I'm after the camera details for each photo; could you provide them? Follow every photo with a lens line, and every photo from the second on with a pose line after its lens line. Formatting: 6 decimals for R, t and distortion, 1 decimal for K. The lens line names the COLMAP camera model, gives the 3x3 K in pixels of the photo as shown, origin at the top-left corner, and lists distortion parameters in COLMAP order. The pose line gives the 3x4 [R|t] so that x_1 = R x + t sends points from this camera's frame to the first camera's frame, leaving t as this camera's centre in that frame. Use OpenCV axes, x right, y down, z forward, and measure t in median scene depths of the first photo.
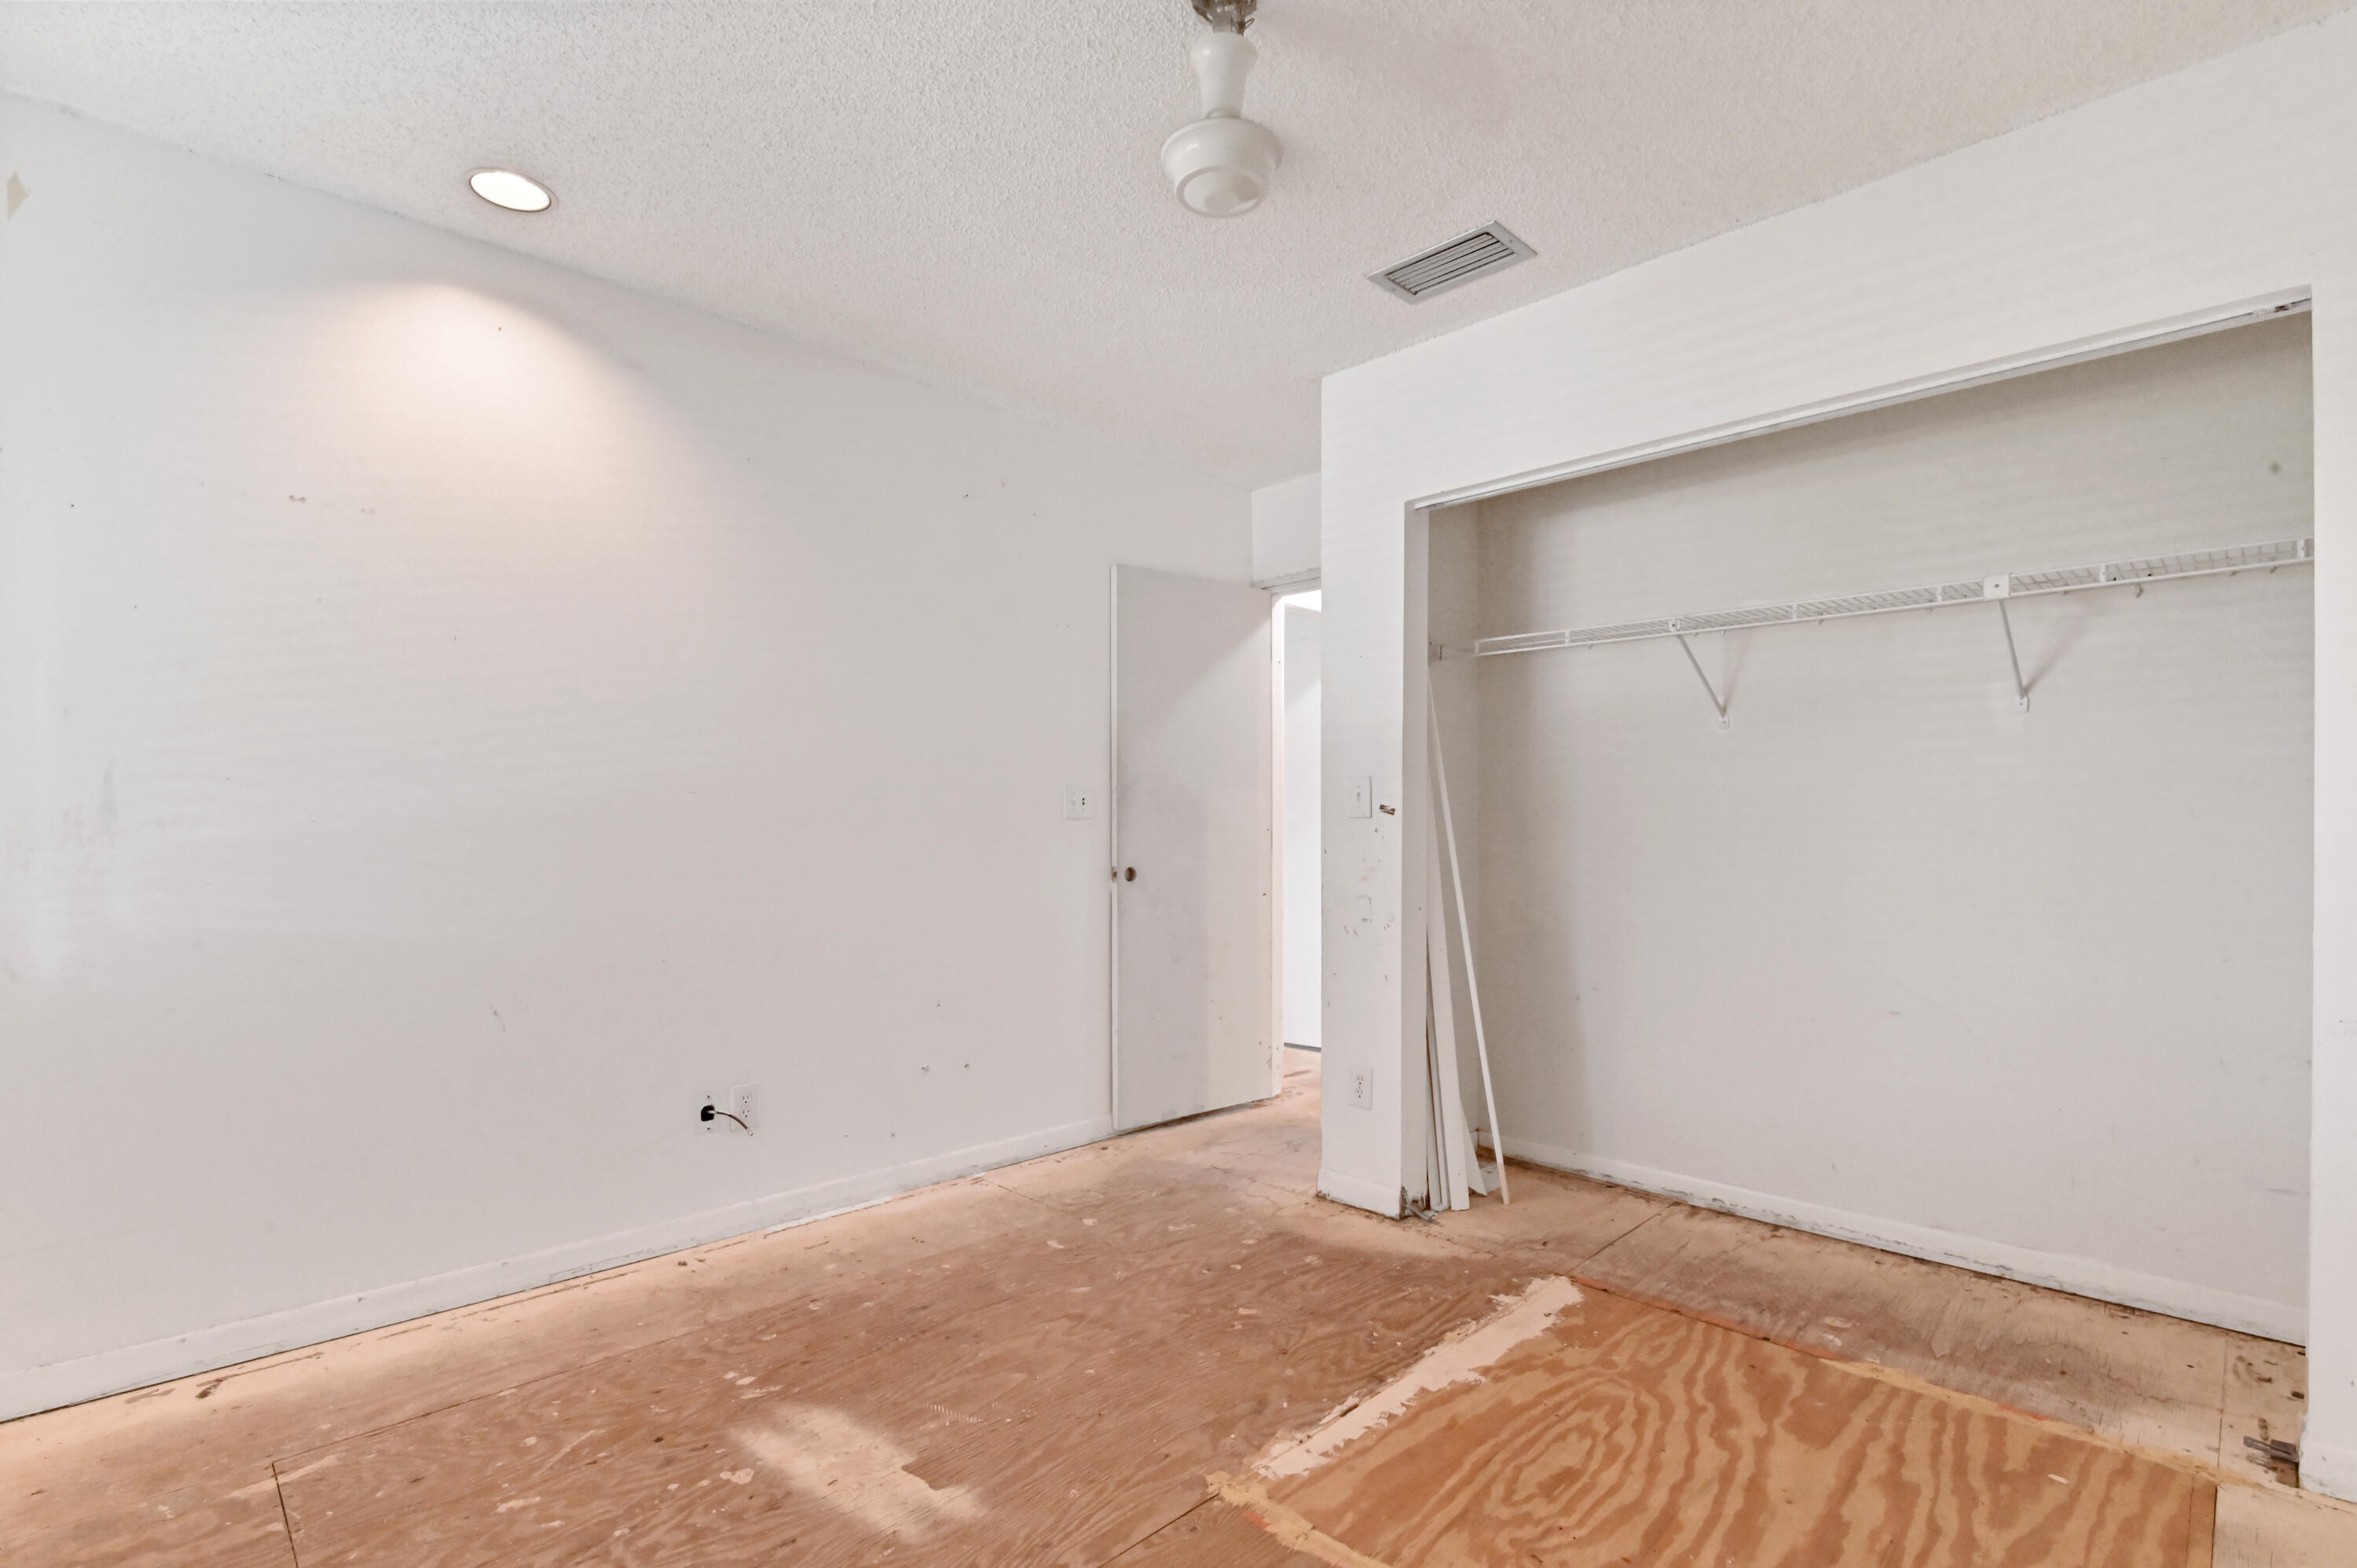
lens RADIAL K [[1083.0, 0, 1179.9], [0, 1083.0, 789.6], [0, 0, 1]] dist [-0.019079, 0.000110]
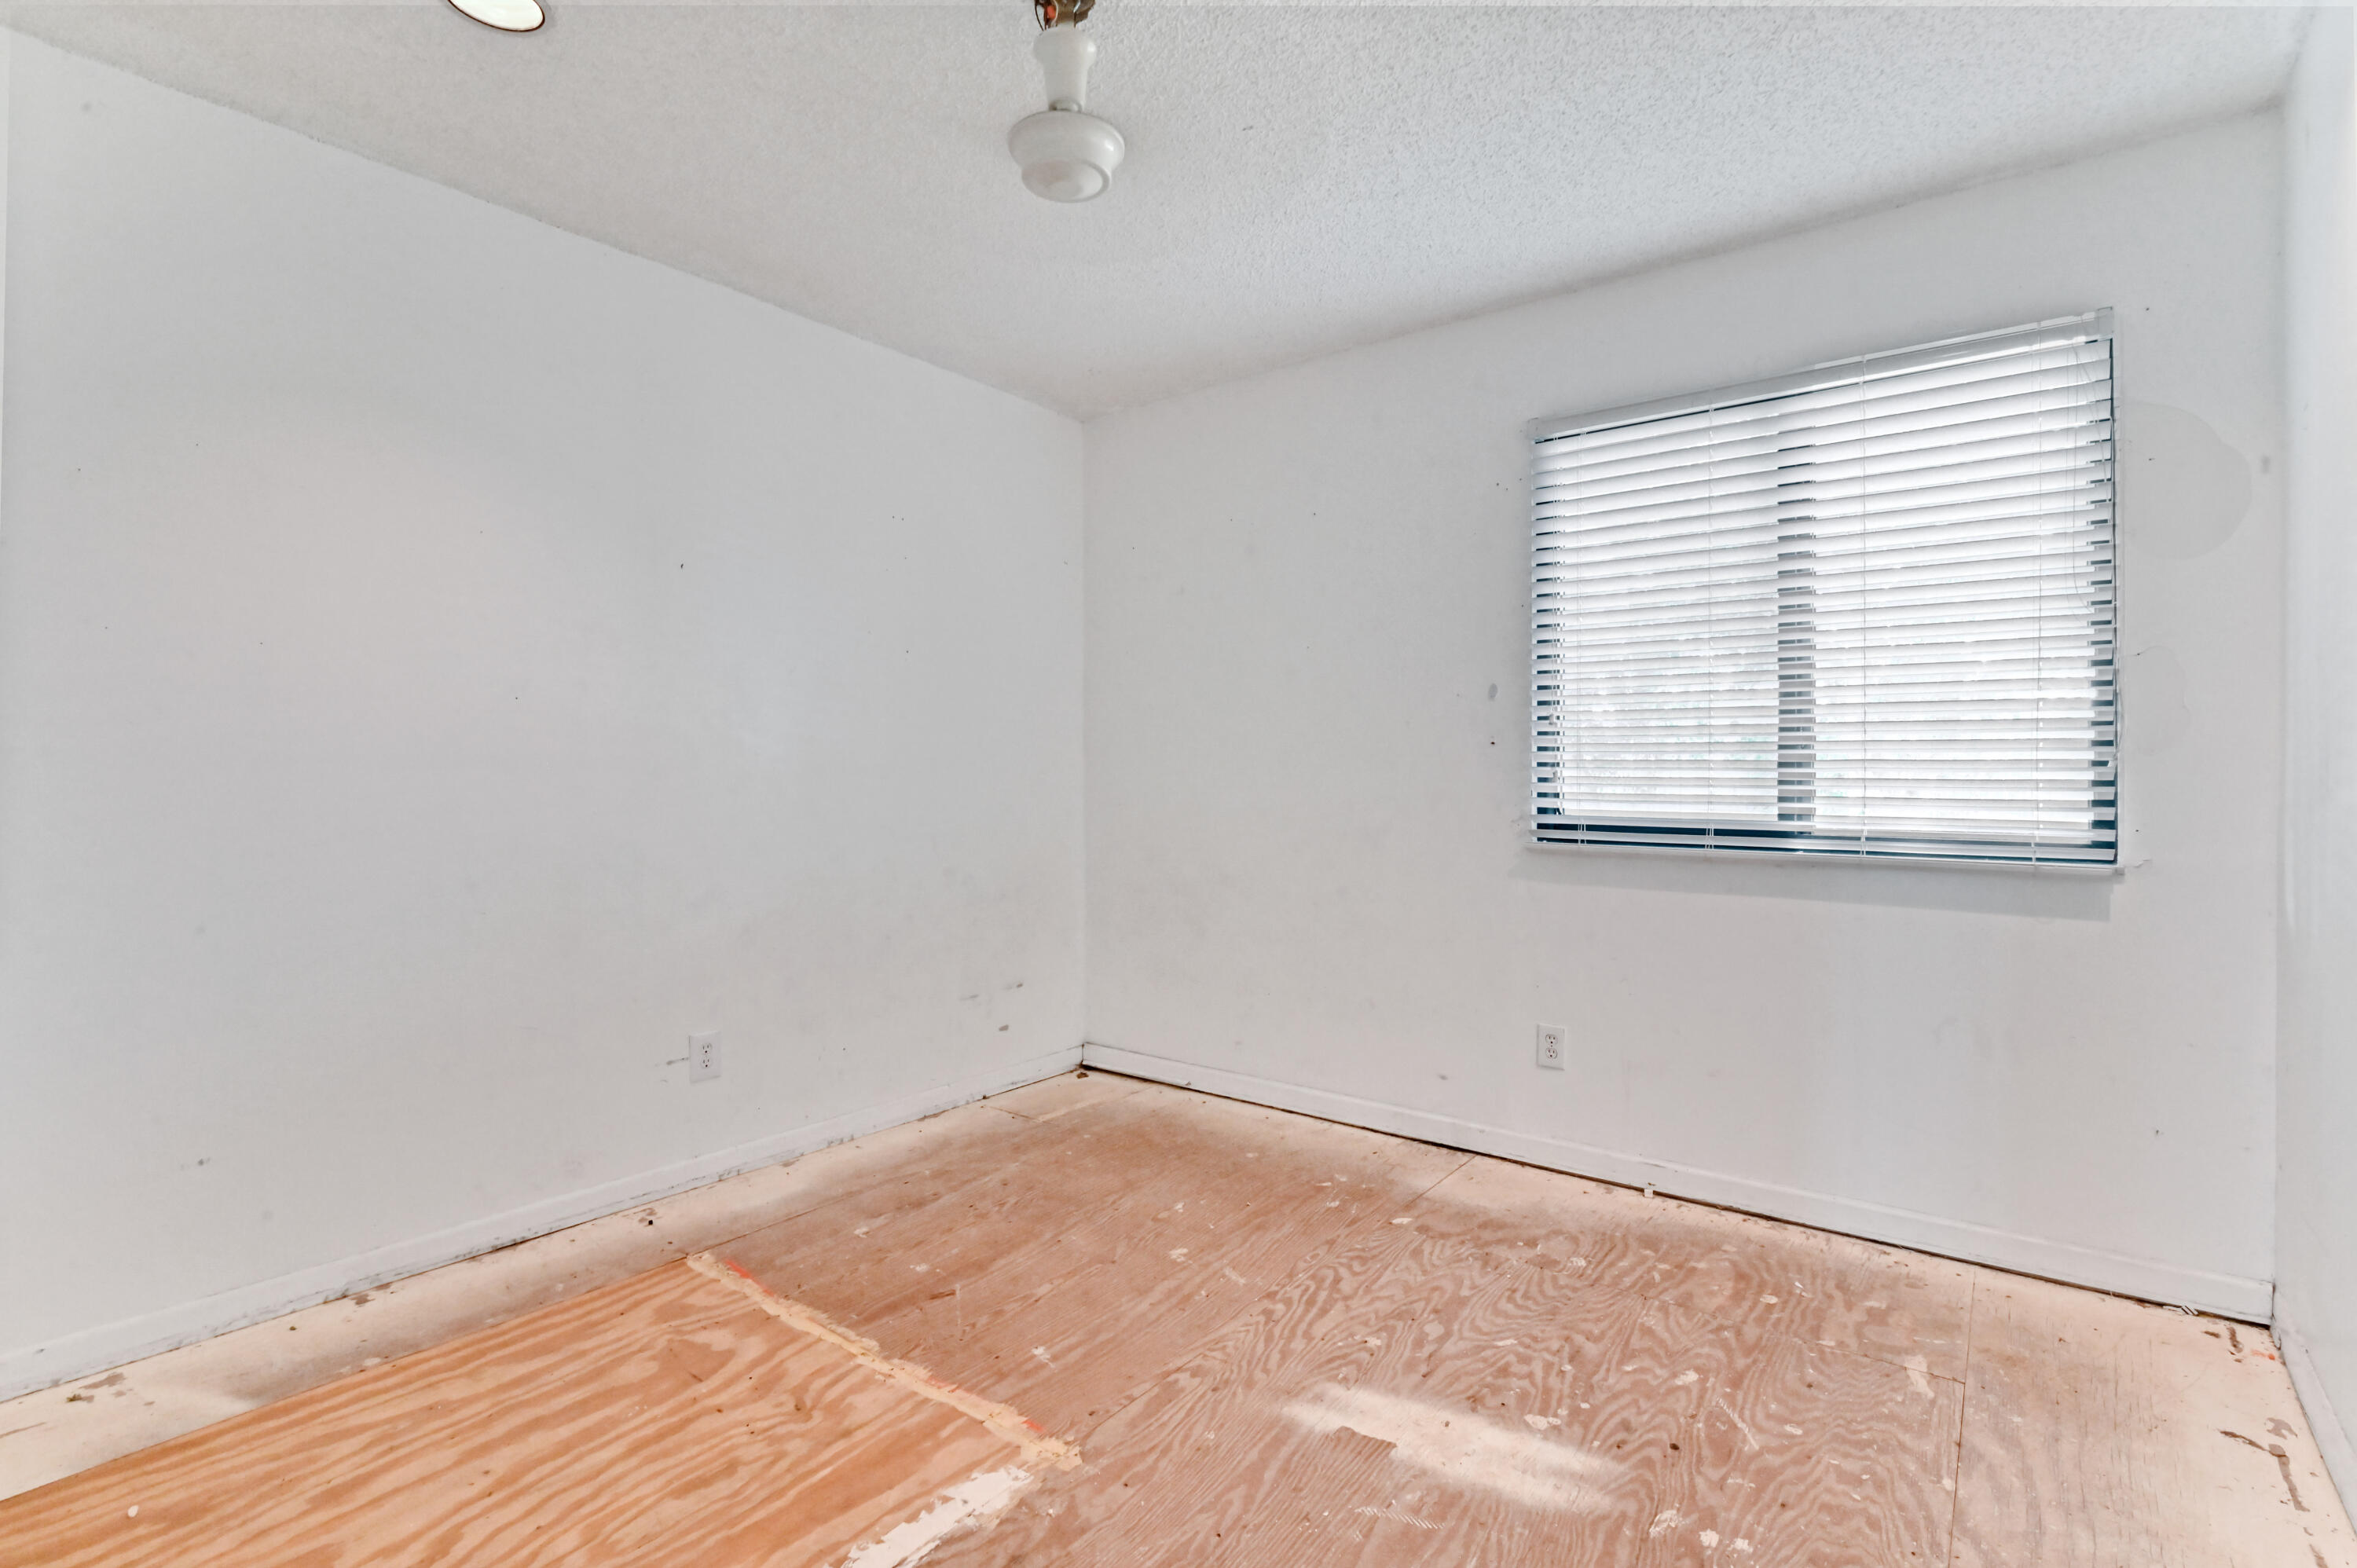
lens RADIAL K [[1083.0, 0, 1179.9], [0, 1083.0, 789.6], [0, 0, 1]] dist [-0.019079, 0.000110]
pose [[-0.991800, 0.002451, -0.127778, 0.058155], [0.003700, 0.999948, -0.009539, 0.047386], [0.127748, -0.009933, -0.991757, 1.962486]]
